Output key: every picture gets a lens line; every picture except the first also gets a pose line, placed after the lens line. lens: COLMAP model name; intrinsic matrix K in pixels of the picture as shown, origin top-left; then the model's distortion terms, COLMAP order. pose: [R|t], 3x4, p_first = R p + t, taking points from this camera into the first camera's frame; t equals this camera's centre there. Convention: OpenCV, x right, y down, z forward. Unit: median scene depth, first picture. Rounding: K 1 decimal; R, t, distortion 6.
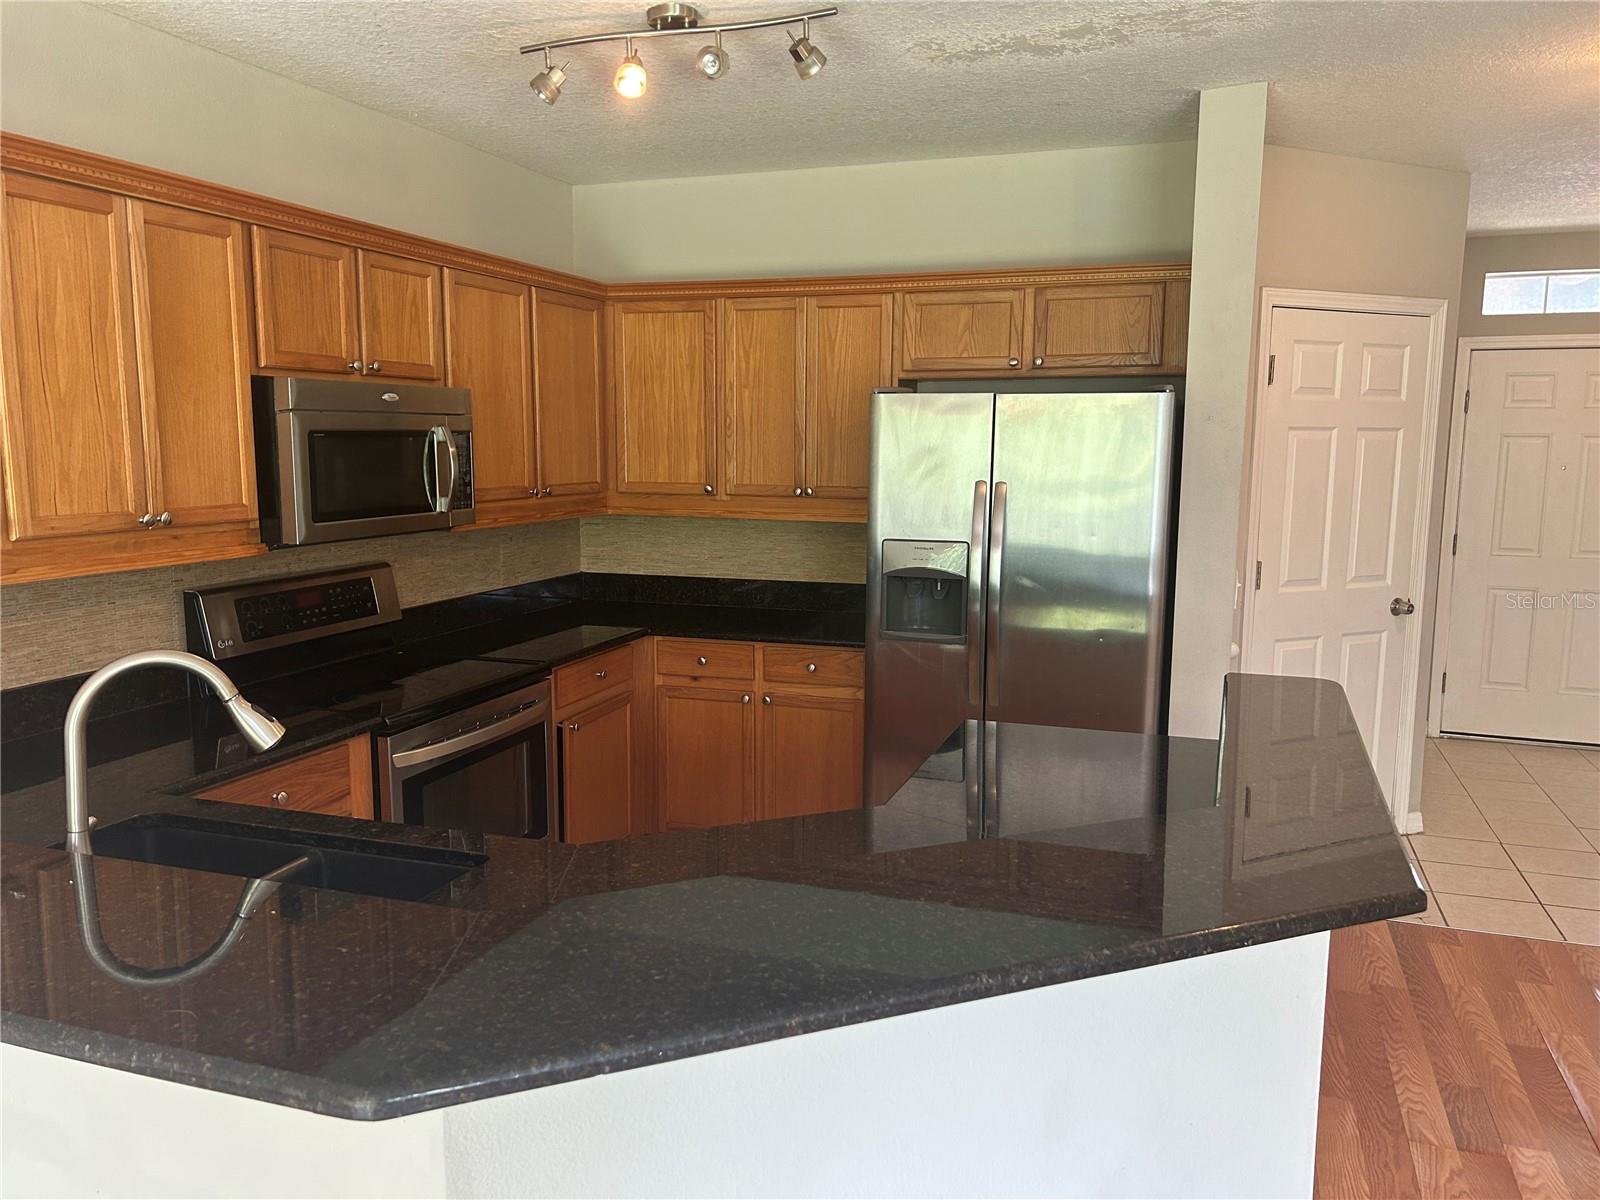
lens RADIAL K [[1207.9, 0, 788.9], [0, 1207.9, 612.3], [0, 0, 1]] dist [0.069025, -0.066534]
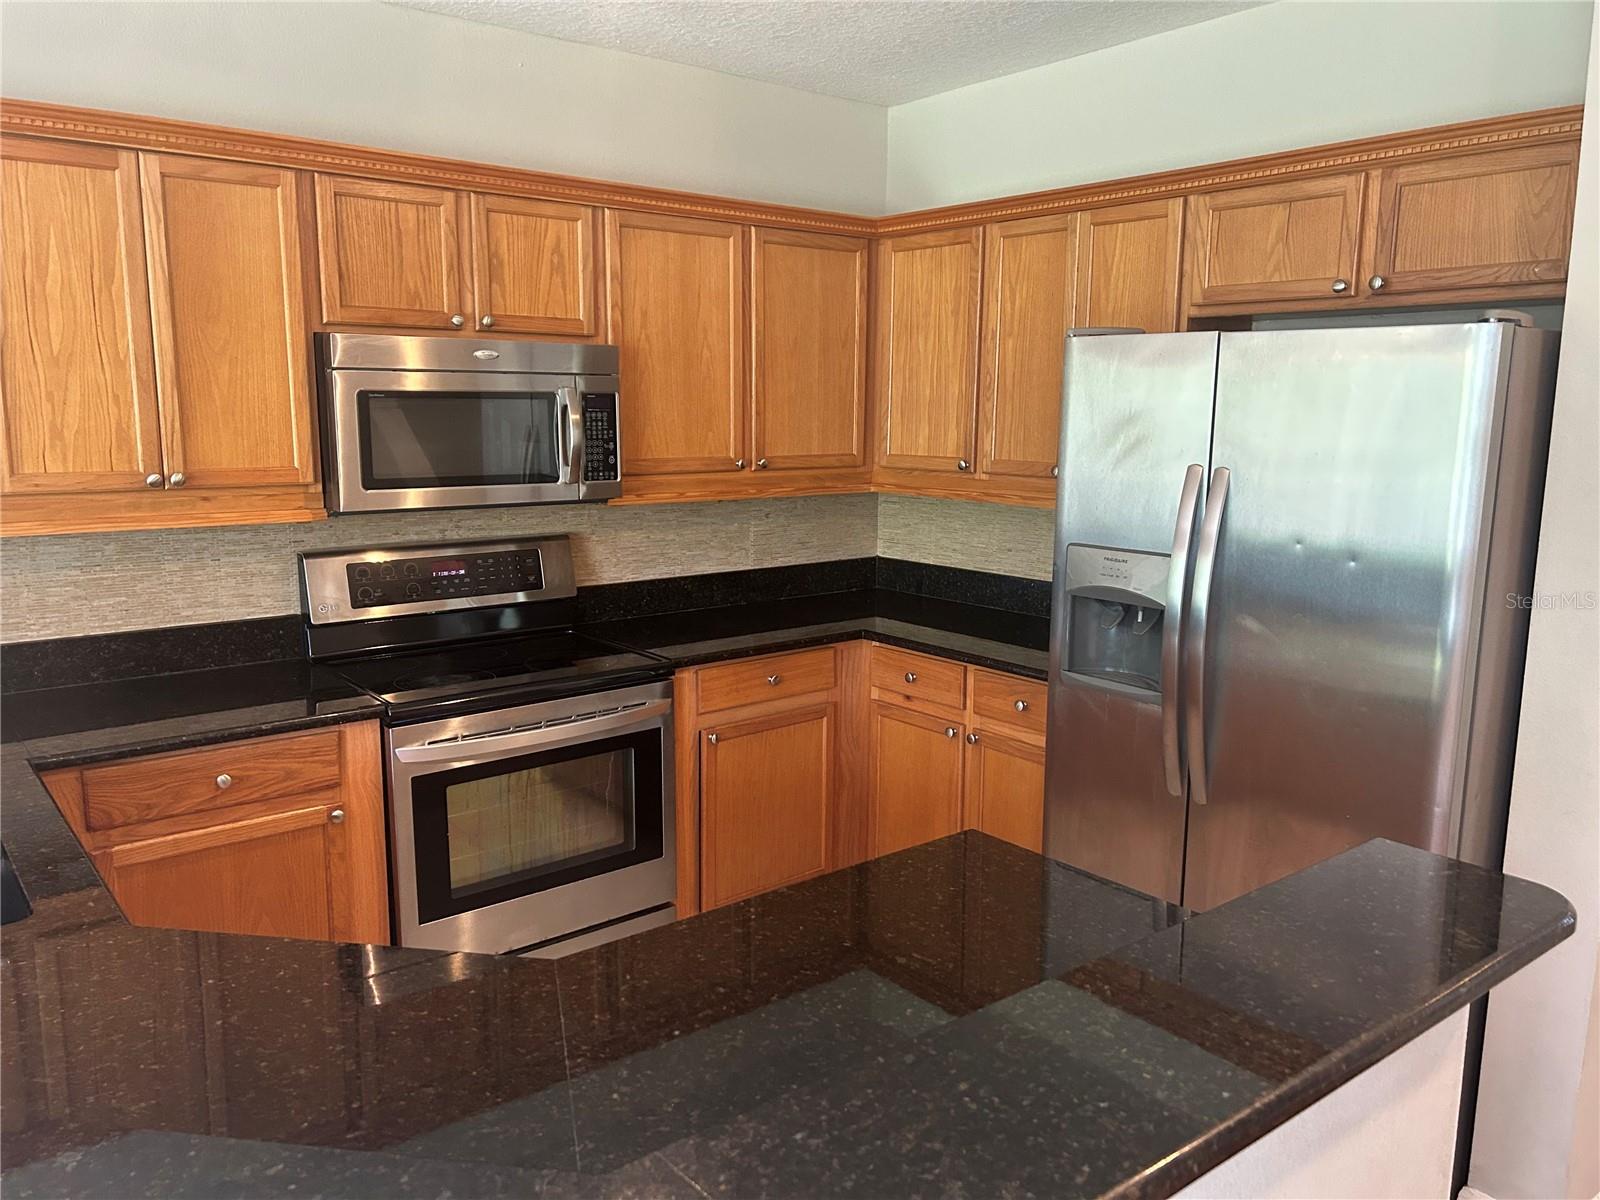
lens RADIAL K [[1207.9, 0, 789.6], [0, 1207.9, 605.4], [0, 0, 1]] dist [0.069025, -0.066534]
pose [[0.851581, 0.089975, -0.516445, 0.311670], [-0.079063, 0.995936, 0.043141, -0.041658], [0.518227, 0.004093, 0.855233, 0.301792]]
